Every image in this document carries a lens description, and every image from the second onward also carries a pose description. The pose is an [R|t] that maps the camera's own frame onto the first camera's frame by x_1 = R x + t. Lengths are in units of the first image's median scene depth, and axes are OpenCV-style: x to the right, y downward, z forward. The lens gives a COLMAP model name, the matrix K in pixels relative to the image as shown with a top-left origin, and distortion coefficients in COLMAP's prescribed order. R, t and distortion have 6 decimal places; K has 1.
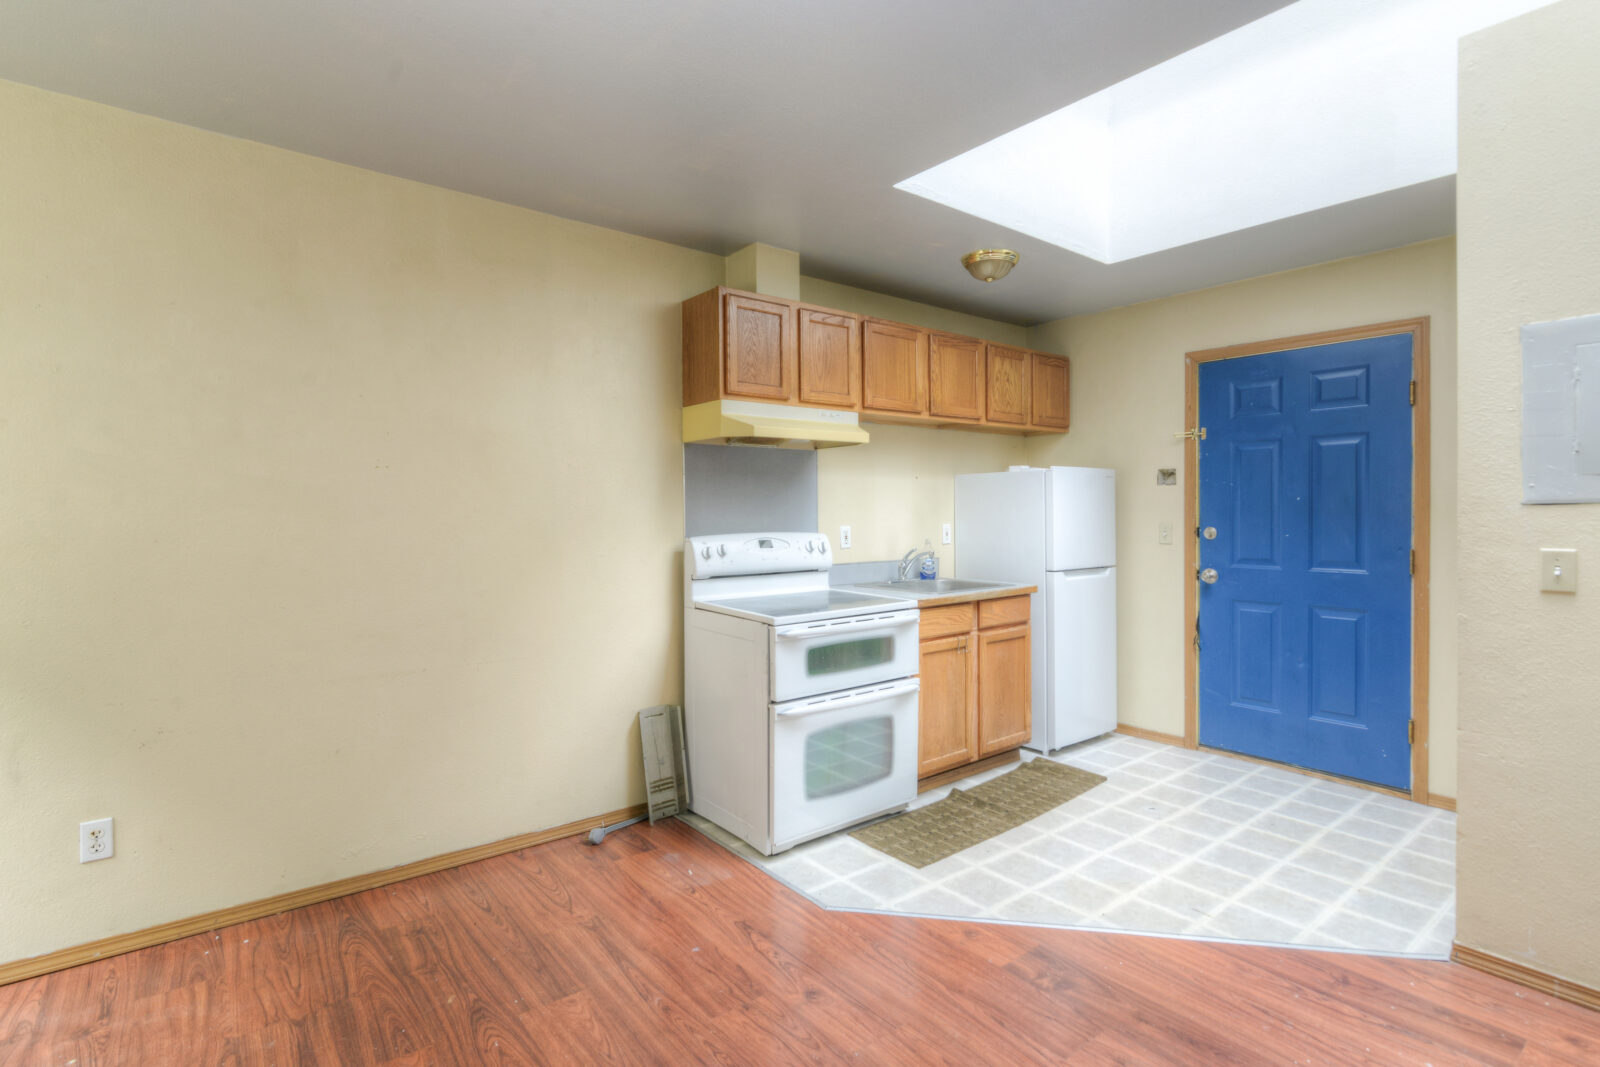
lens RADIAL K [[778.5, 0, 816.0], [0, 778.5, 519.0], [0, 0, 1]] dist [-0.004951, 0.000491]
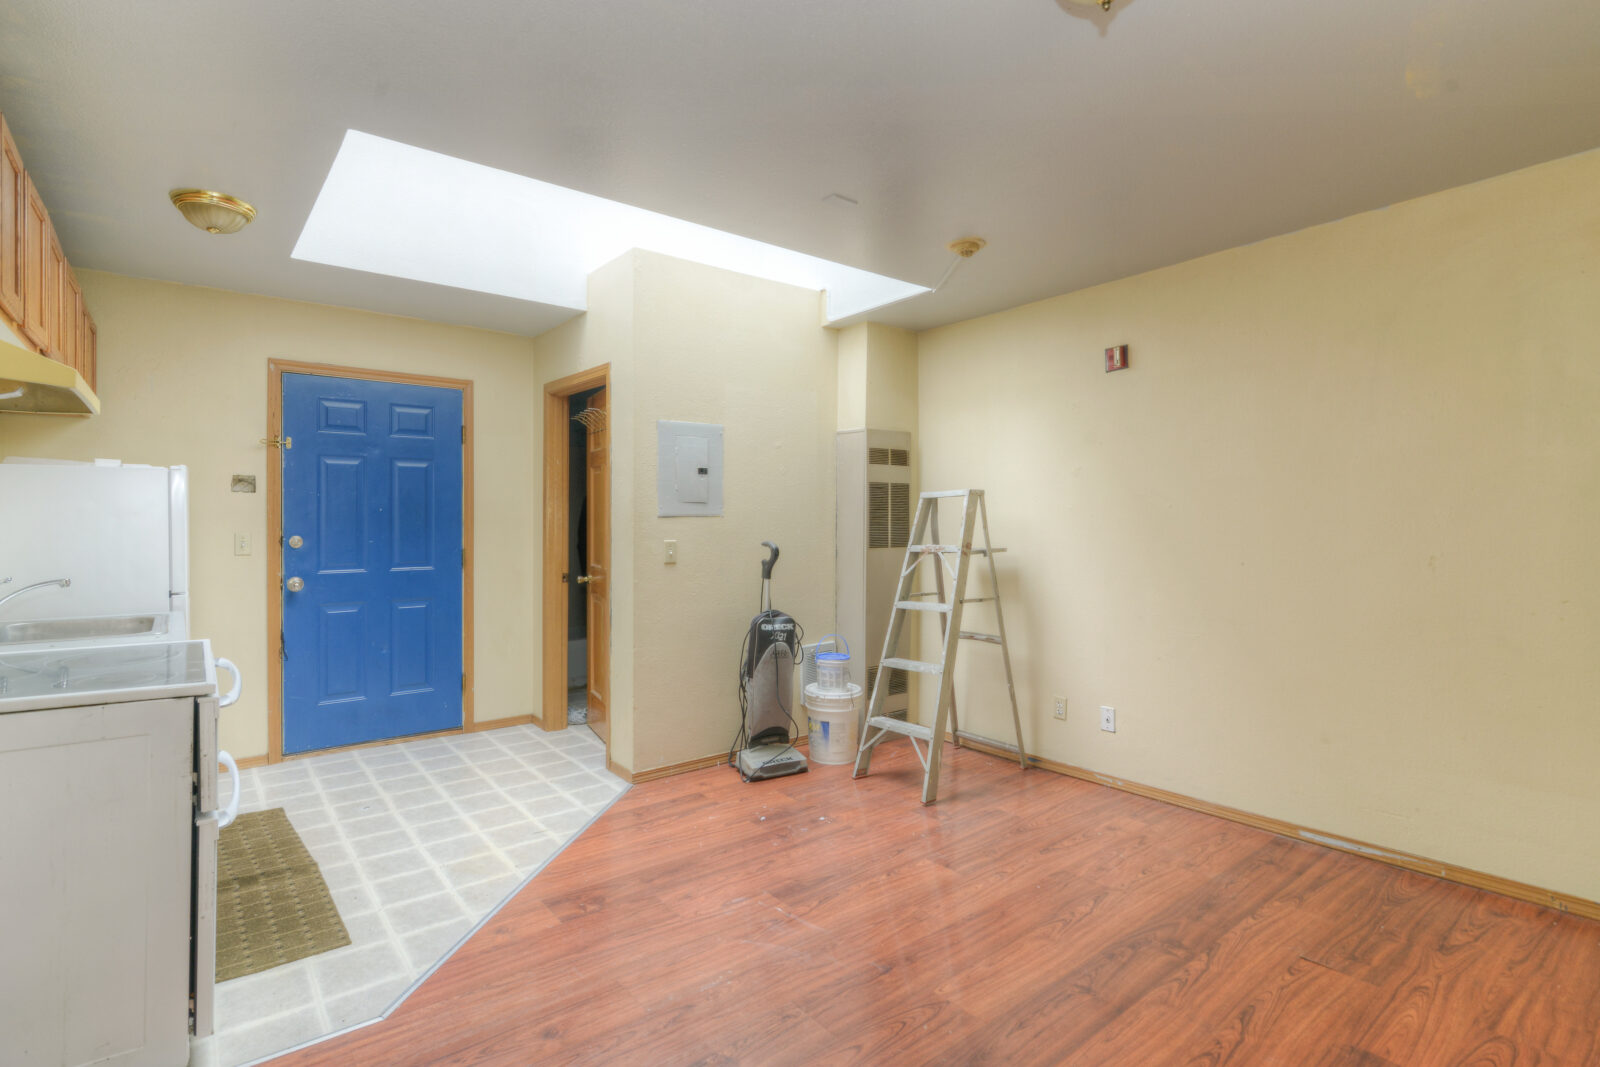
lens RADIAL K [[778.5, 0, 749.8], [0, 778.5, 518.1], [0, 0, 1]] dist [-0.004951, 0.000491]
pose [[0.039418, 0.004343, 0.999213, -0.604878], [0.008540, 0.999953, -0.004683, -0.003704], [-0.999186, 0.008718, 0.039379, 0.462601]]
